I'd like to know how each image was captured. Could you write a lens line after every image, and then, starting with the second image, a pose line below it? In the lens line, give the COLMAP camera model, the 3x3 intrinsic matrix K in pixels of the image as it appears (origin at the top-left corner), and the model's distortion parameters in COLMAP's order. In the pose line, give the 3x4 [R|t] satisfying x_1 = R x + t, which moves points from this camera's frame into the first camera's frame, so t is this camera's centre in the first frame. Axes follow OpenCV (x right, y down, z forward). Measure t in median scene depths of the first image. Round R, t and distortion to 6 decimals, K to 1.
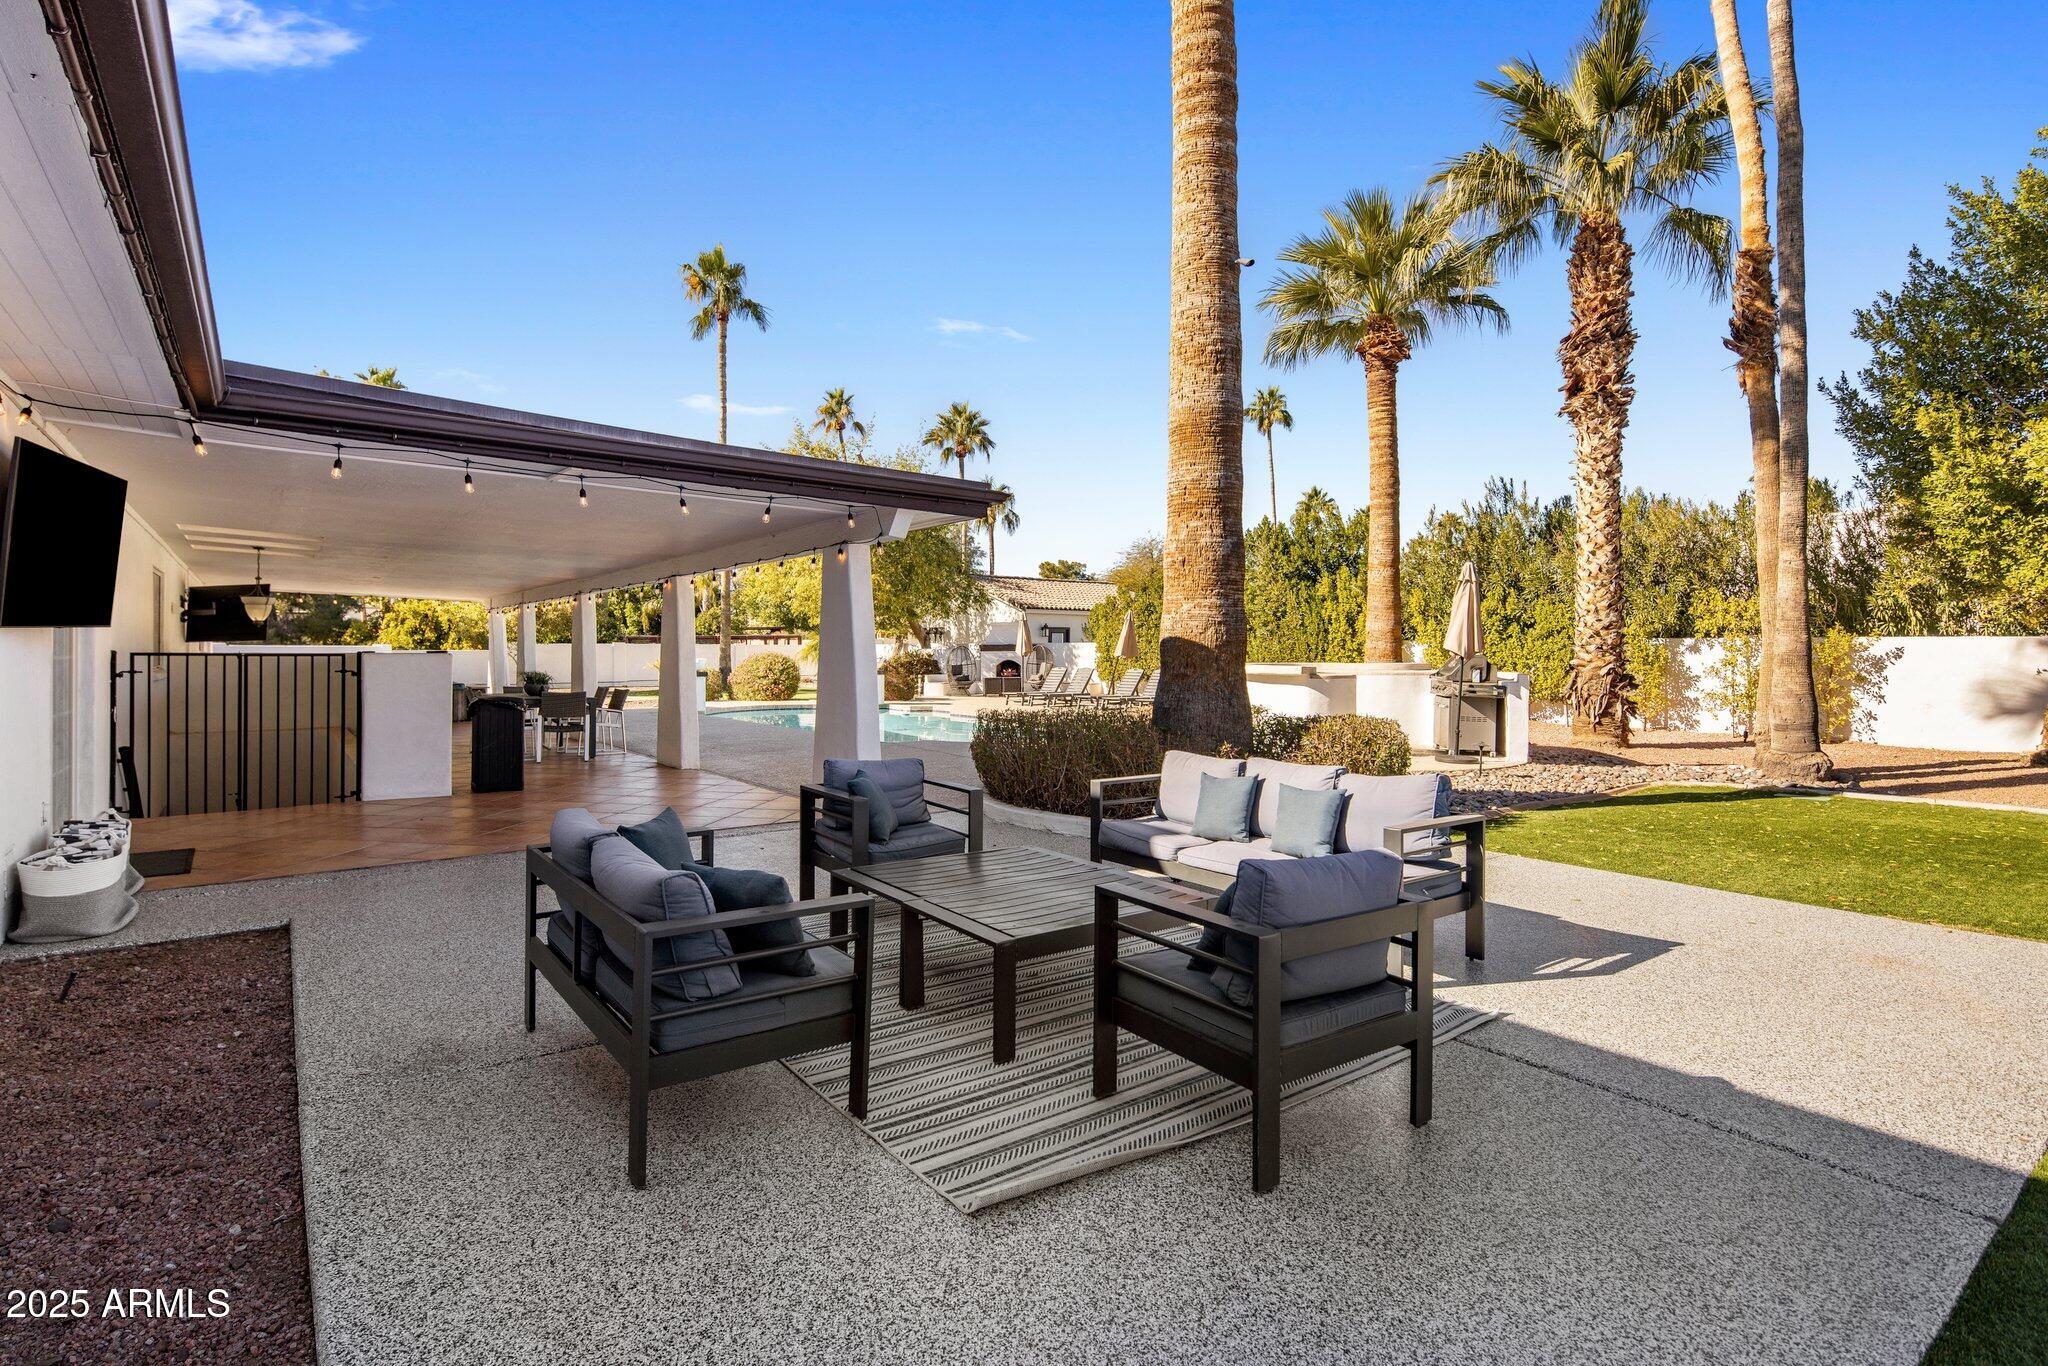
lens RADIAL K [[997.1, 0, 1021.7], [0, 997.1, 656.8], [0, 0, 1]] dist [-0.001176, -0.000079]
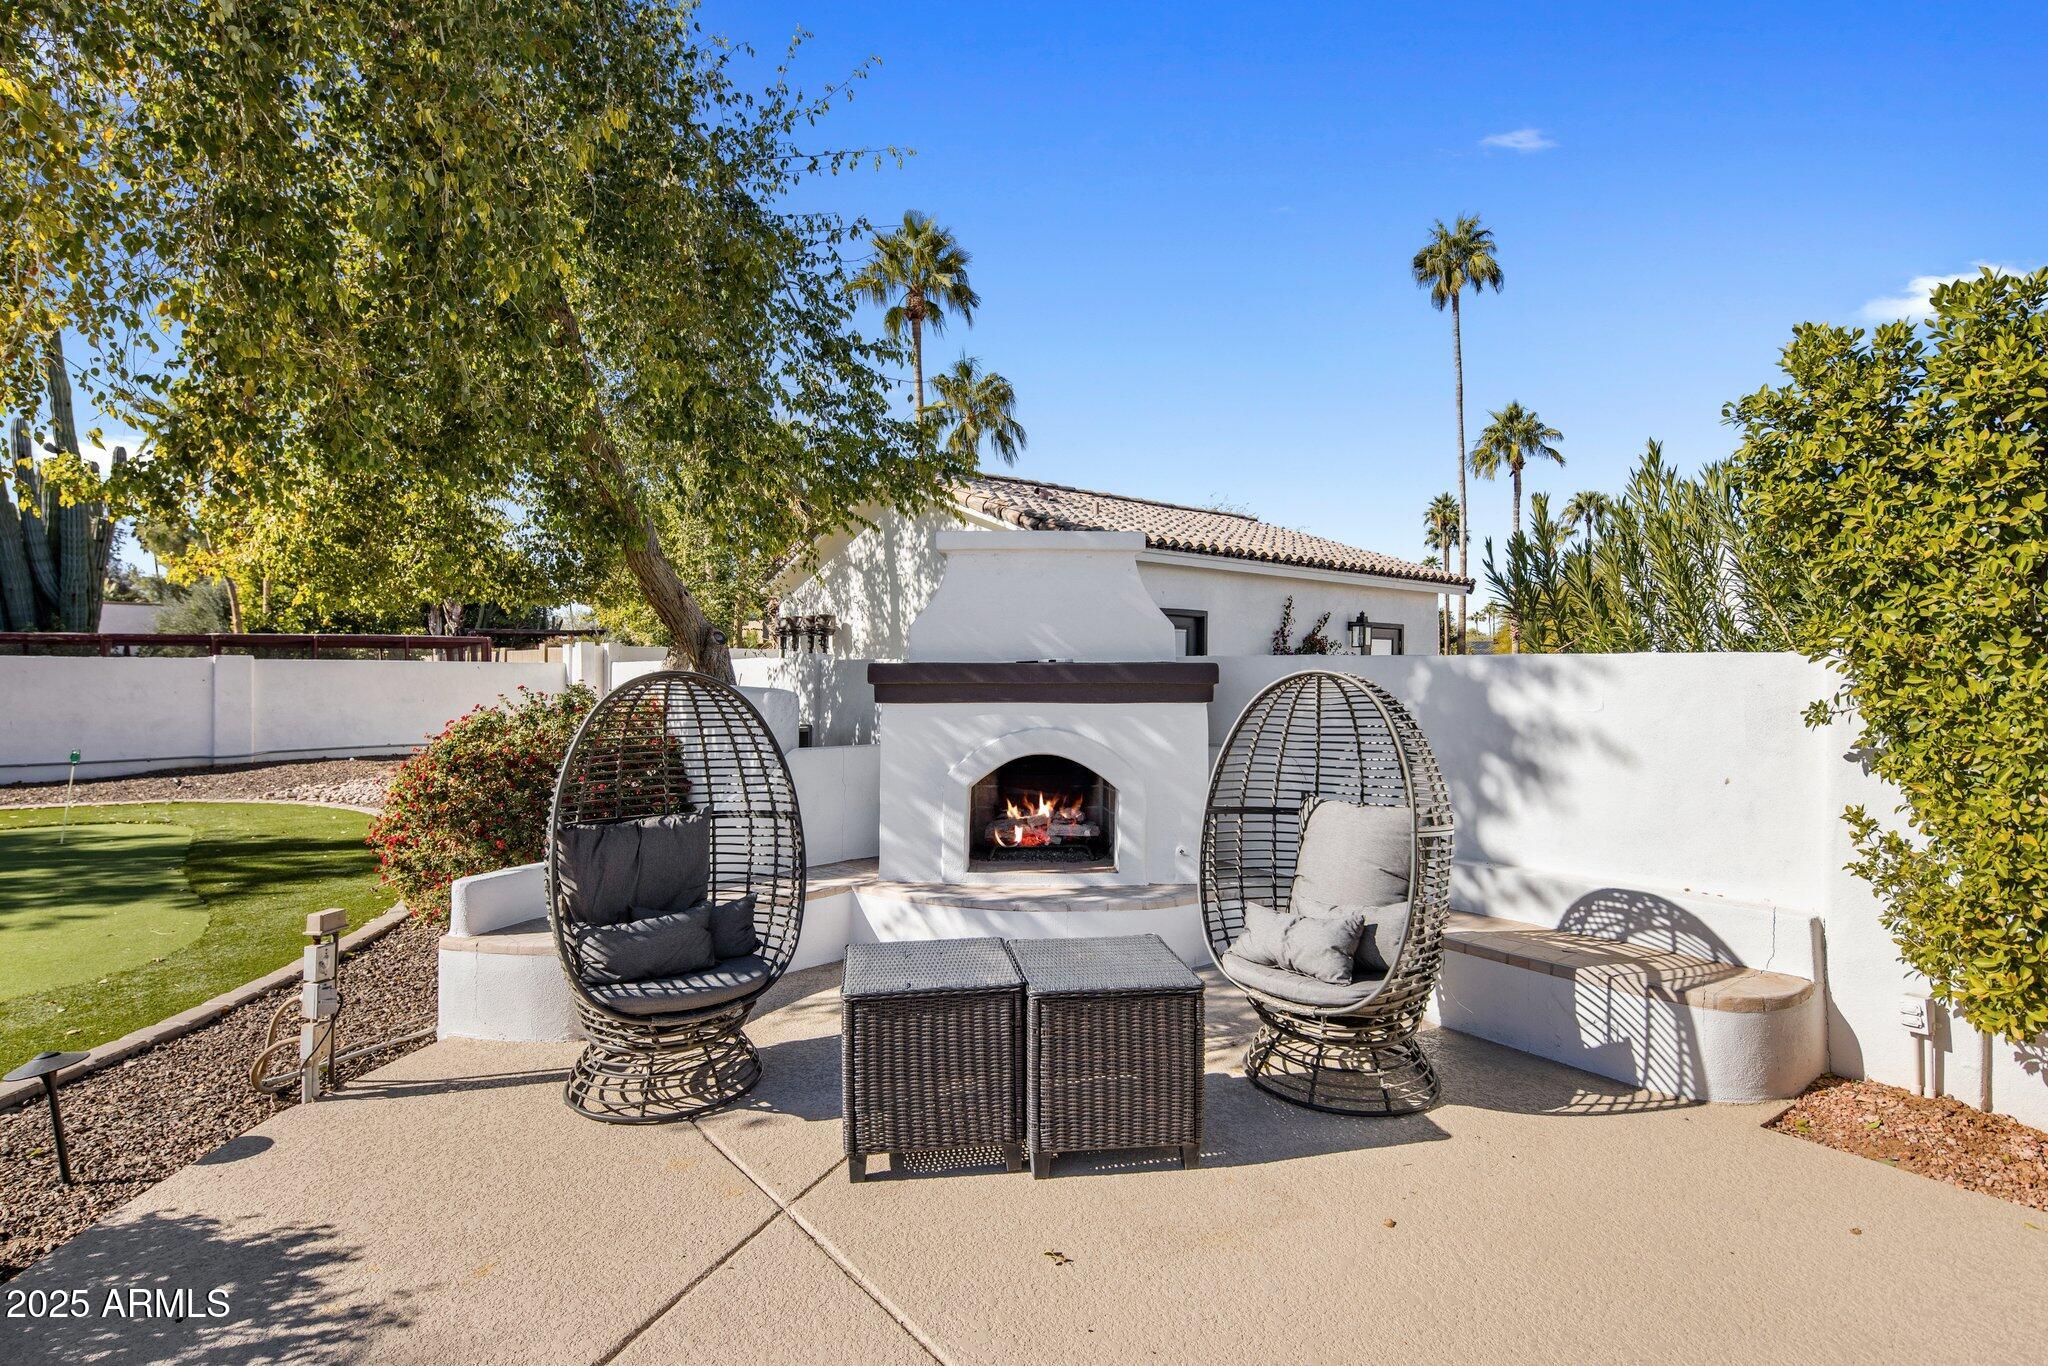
lens RADIAL K [[995.1, 0, 1024.0], [0, 995.1, 683.0], [0, 0, 1]] dist [0.000604, 0.000481]
pose [[0.999840, 0.006027, 0.016854, -0.021264], [-0.006135, 0.999961, 0.006366, -0.009848], [-0.016815, -0.006468, 0.999838, 0.873295]]
